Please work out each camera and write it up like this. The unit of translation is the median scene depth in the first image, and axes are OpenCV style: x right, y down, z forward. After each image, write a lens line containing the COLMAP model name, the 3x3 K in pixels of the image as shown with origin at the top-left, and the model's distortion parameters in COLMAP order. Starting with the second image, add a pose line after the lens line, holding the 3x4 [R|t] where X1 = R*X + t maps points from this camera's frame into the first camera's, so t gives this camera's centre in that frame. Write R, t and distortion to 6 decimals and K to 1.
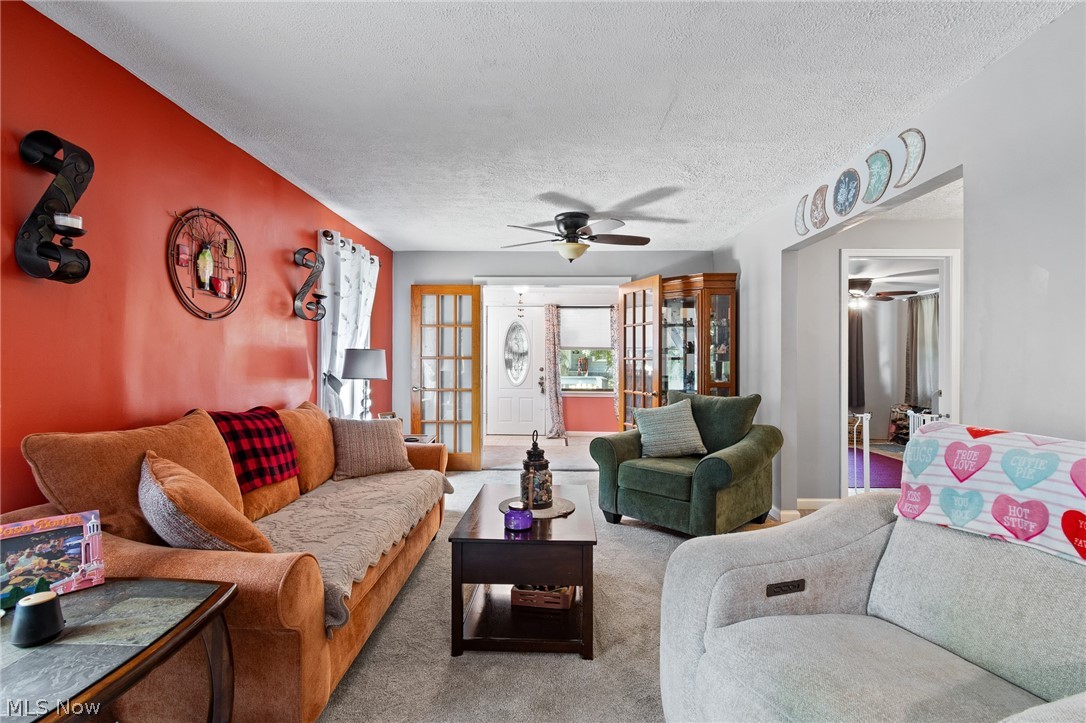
lens RADIAL K [[501.8, 0, 545.4], [0, 501.8, 358.0], [0, 0, 1]] dist [0.001923, 0.000376]
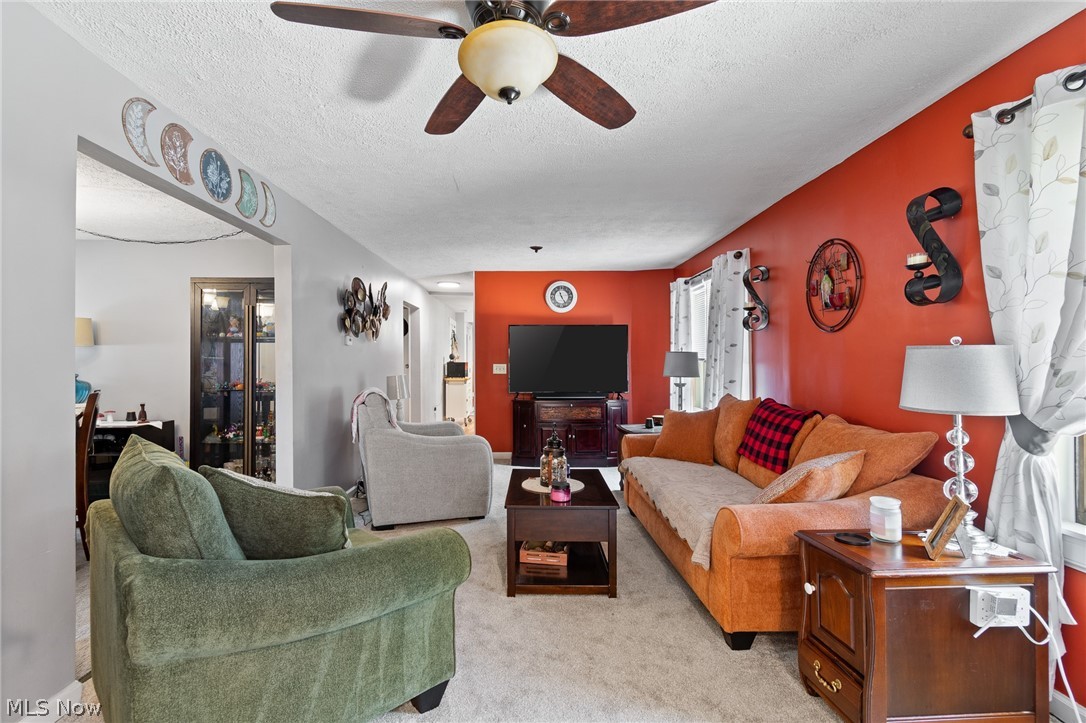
lens RADIAL K [[501.8, 0, 545.4], [0, 501.8, 358.0], [0, 0, 1]] dist [0.001923, 0.000376]
pose [[-0.996686, -0.003965, -0.081248, 0.088569], [-0.003538, 0.999979, -0.005401, -0.003460], [0.081268, -0.005096, -0.996679, 1.950596]]
